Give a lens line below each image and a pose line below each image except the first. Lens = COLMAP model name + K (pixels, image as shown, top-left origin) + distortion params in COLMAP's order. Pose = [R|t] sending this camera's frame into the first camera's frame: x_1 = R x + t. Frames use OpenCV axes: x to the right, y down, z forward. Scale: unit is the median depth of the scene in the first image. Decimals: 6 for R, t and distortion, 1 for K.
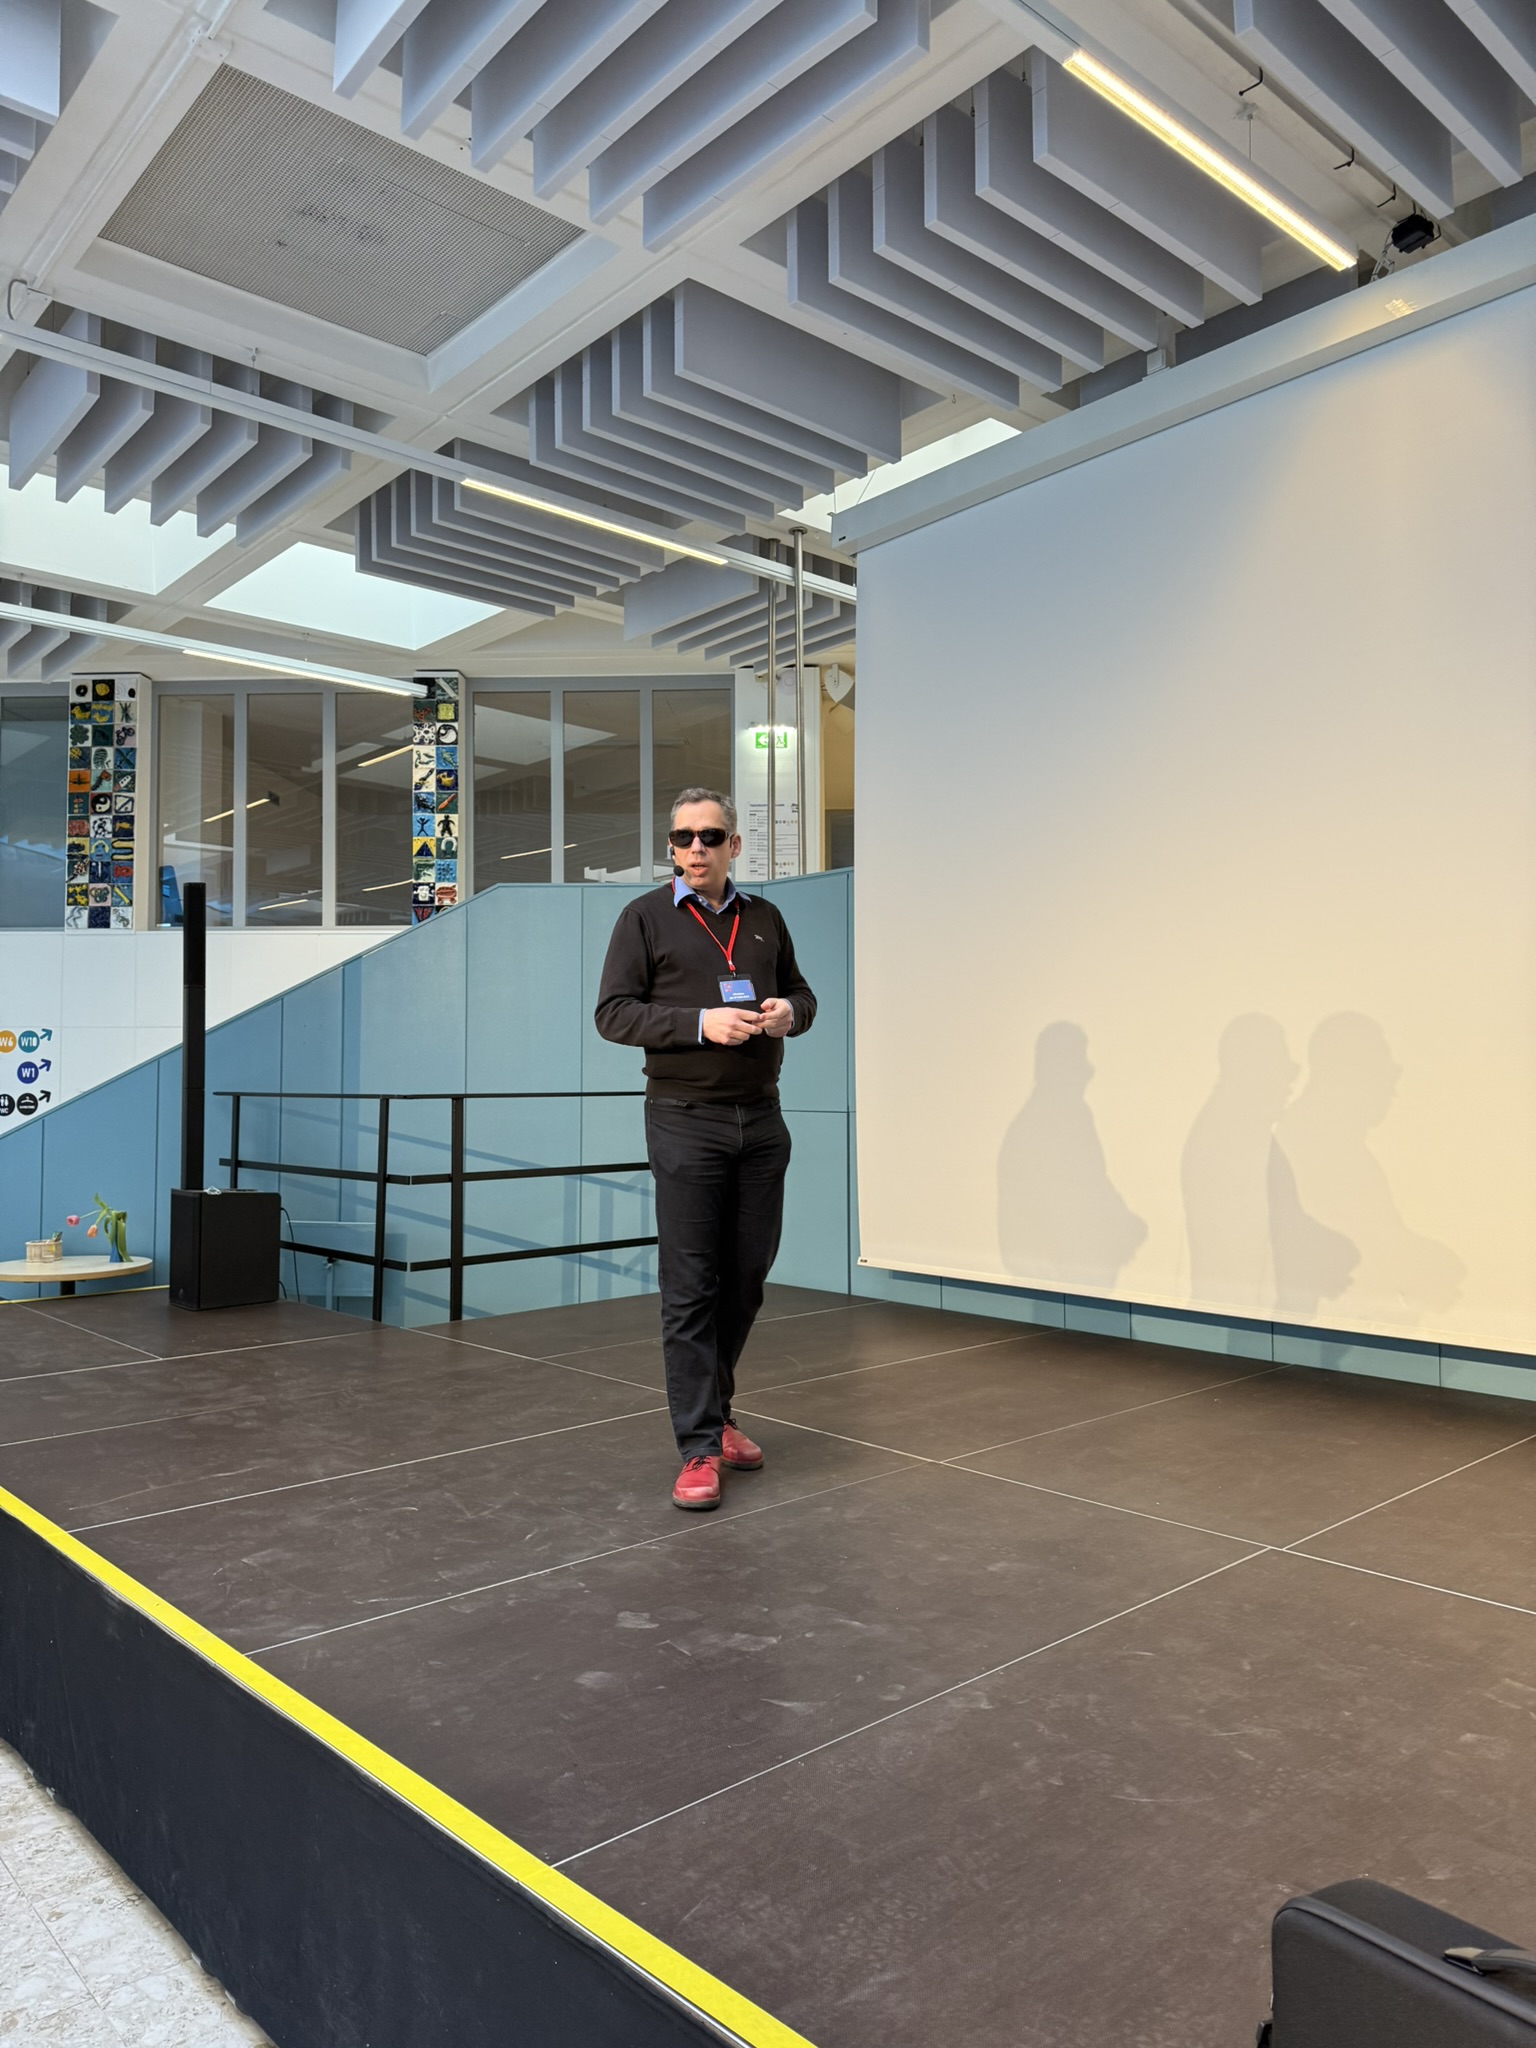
lens RADIAL K [[1445.2, 0, 795.8], [0, 1445.2, 1024.3], [0, 0, 1]] dist [0.028903, -0.041189]
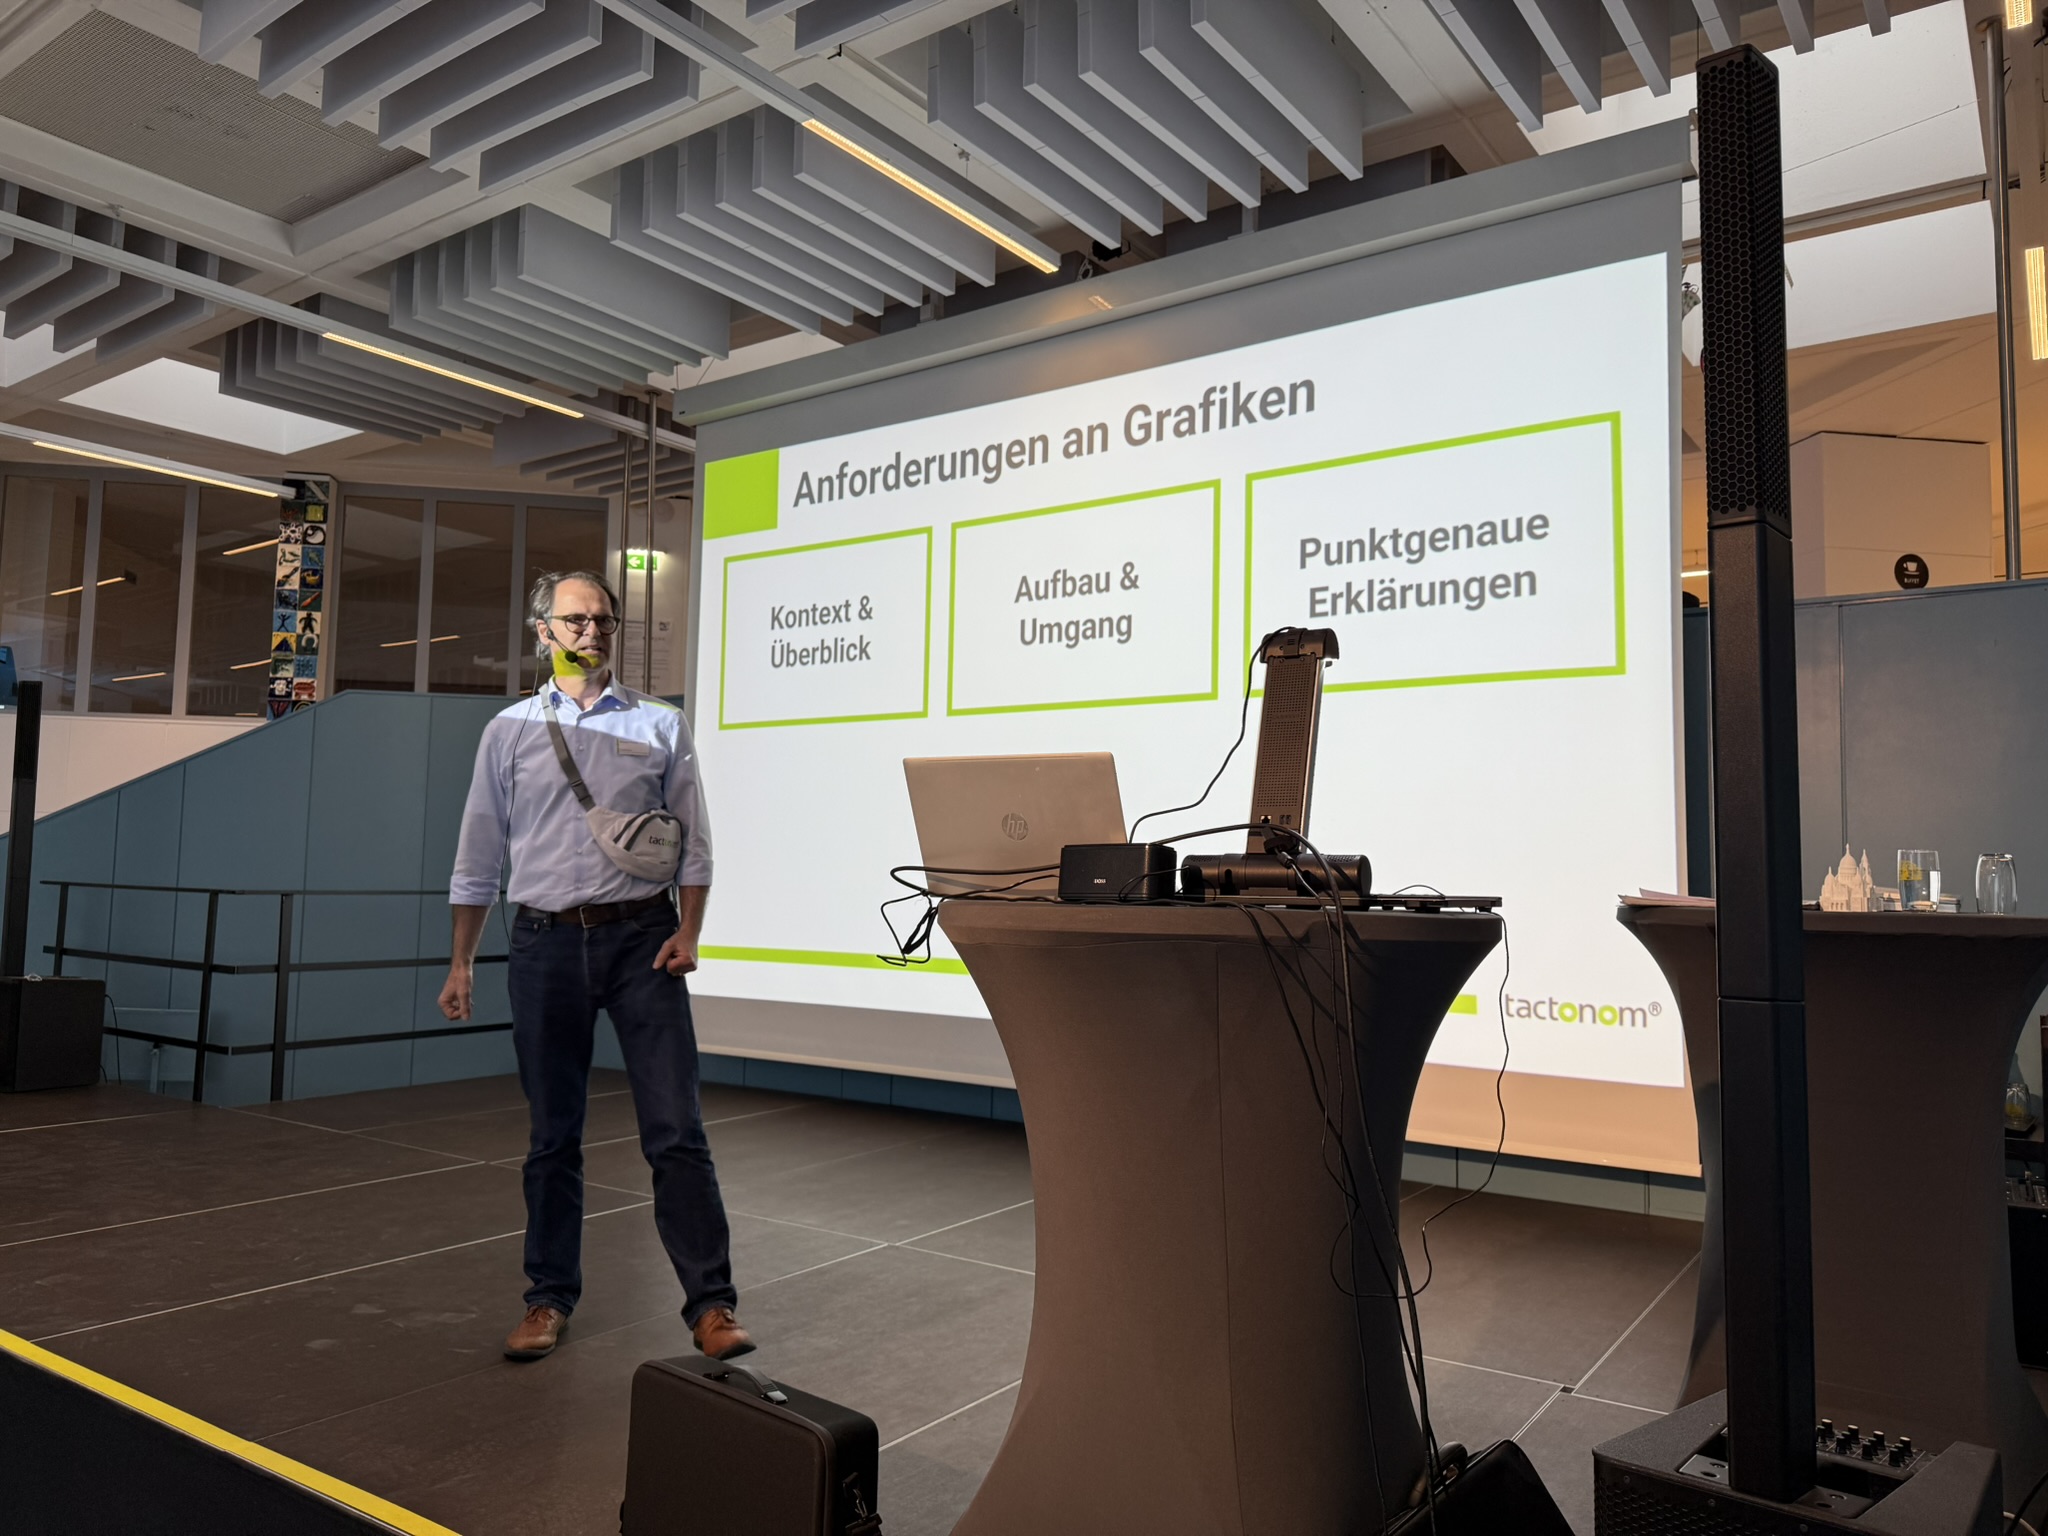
lens RADIAL K [[1445.2, 0, 1038.8], [0, 1445.2, 762.5], [0, 0, 1]] dist [0.028903, -0.041189]
pose [[0.976183, 0.040075, 0.213215, 0.063749], [-0.032002, 0.998639, -0.041179, -0.016277], [-0.214575, 0.033375, 0.976137, -0.149239]]
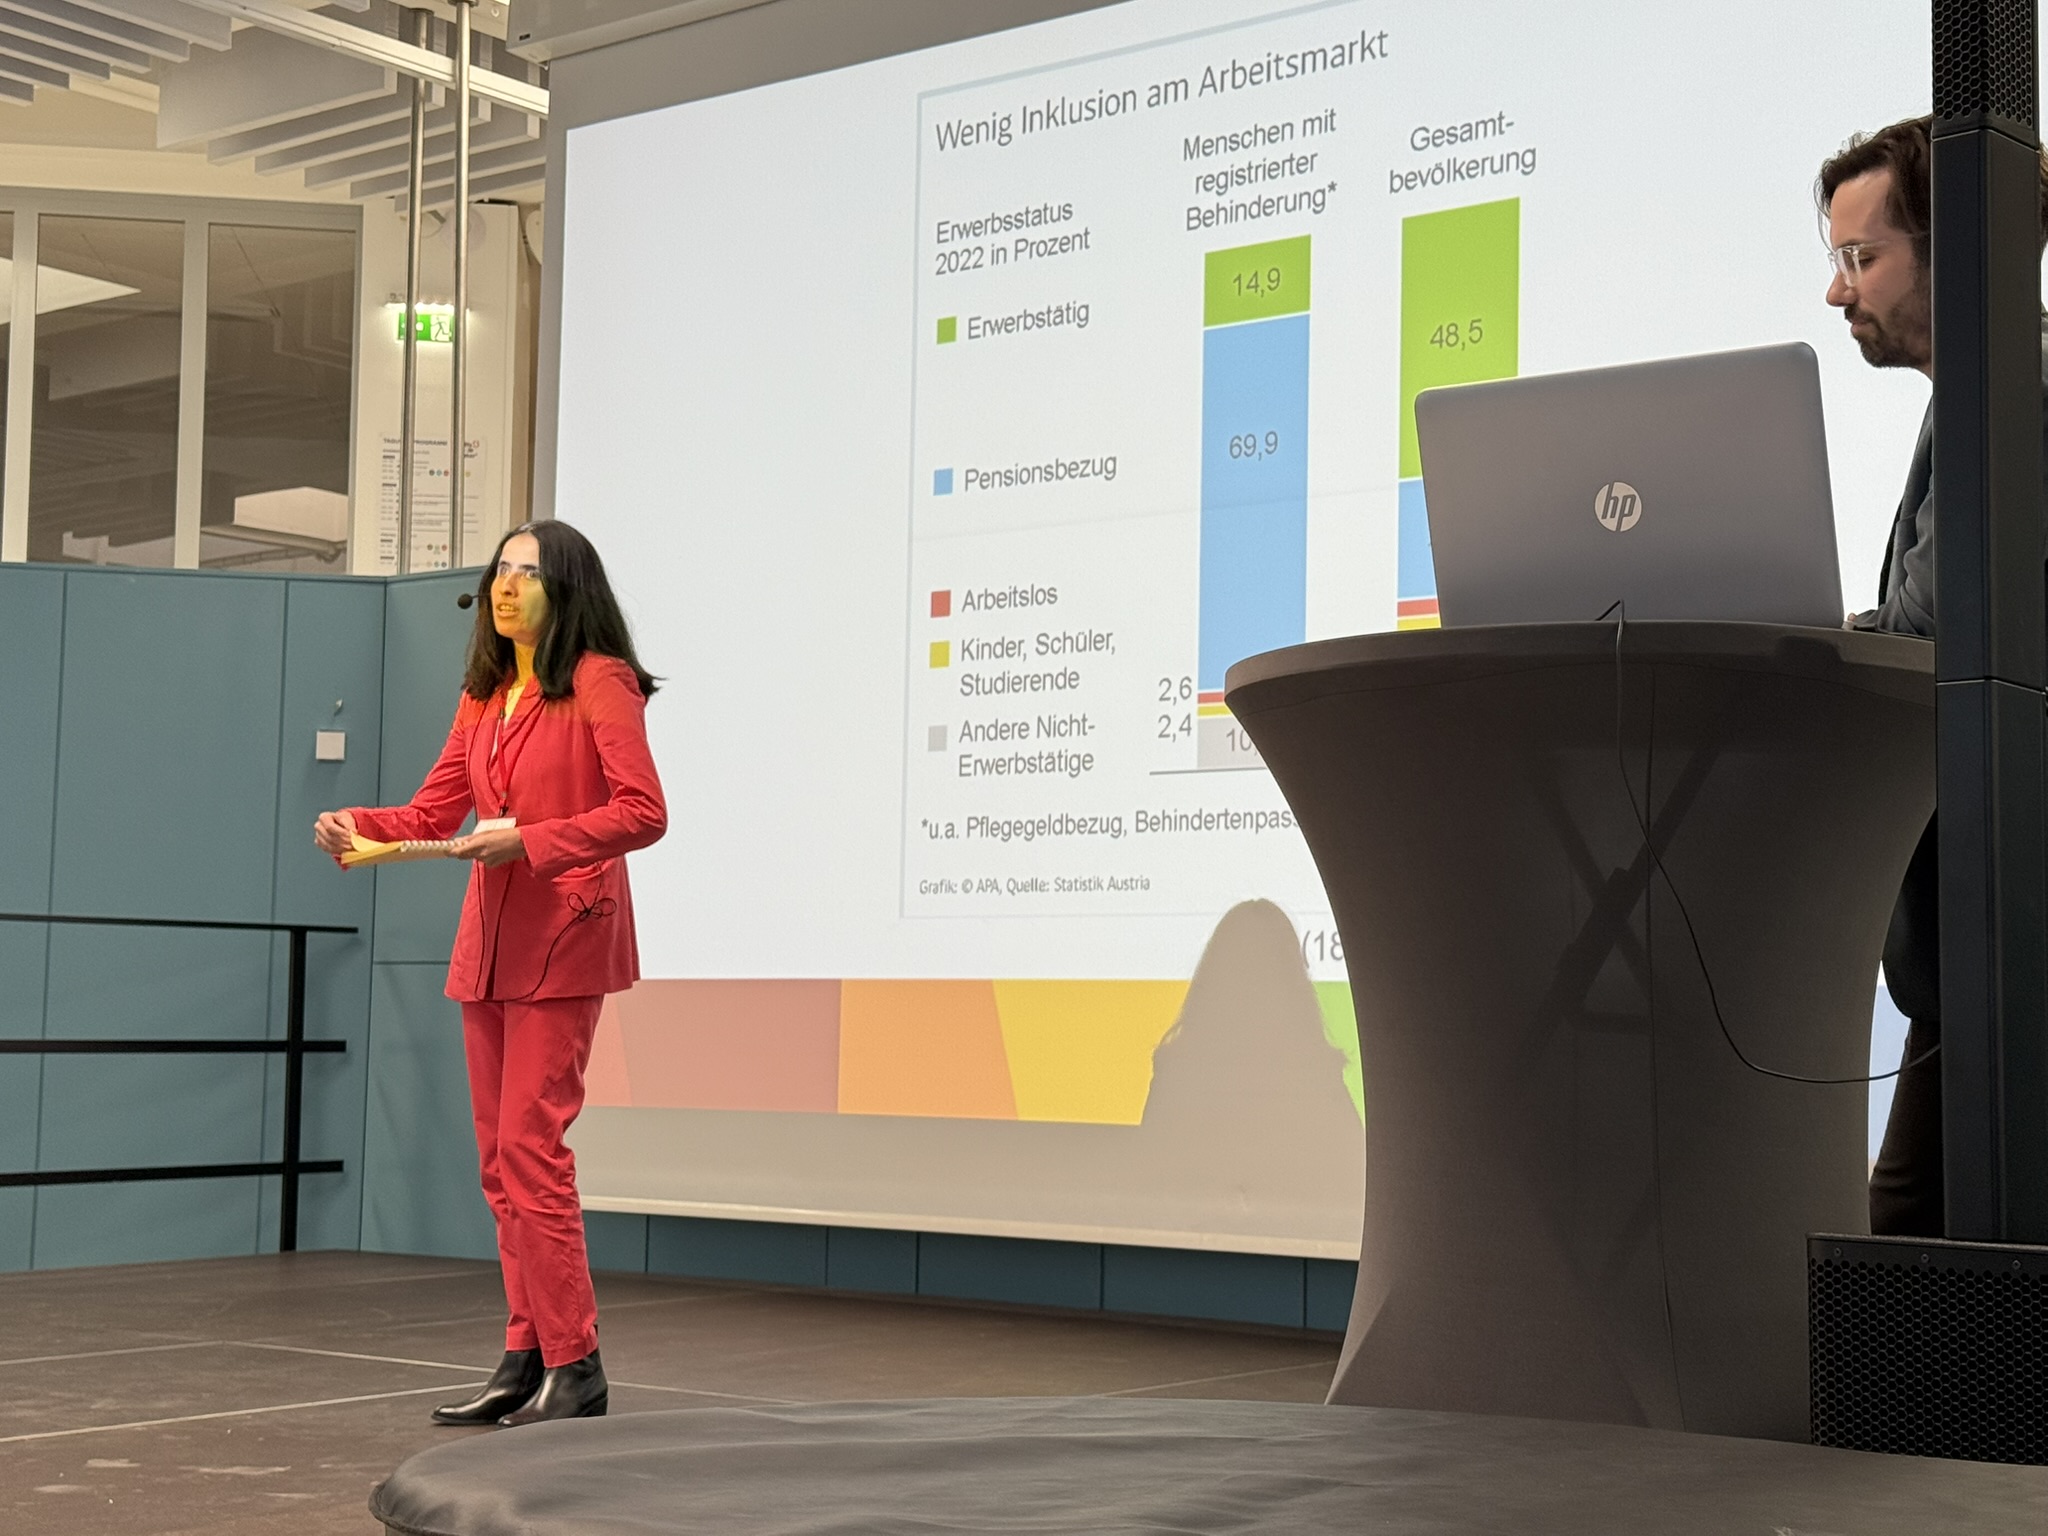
lens RADIAL K [[3096.6, 0, 1021.3], [0, 3096.6, 756.0], [0, 0, 1]] dist [0.079504, 0.000000]
pose [[0.986966, 0.035137, 0.157047, 0.036328], [-0.027916, 0.998460, -0.047951, 0.028739], [-0.158490, 0.042942, 0.986426, -0.296041]]
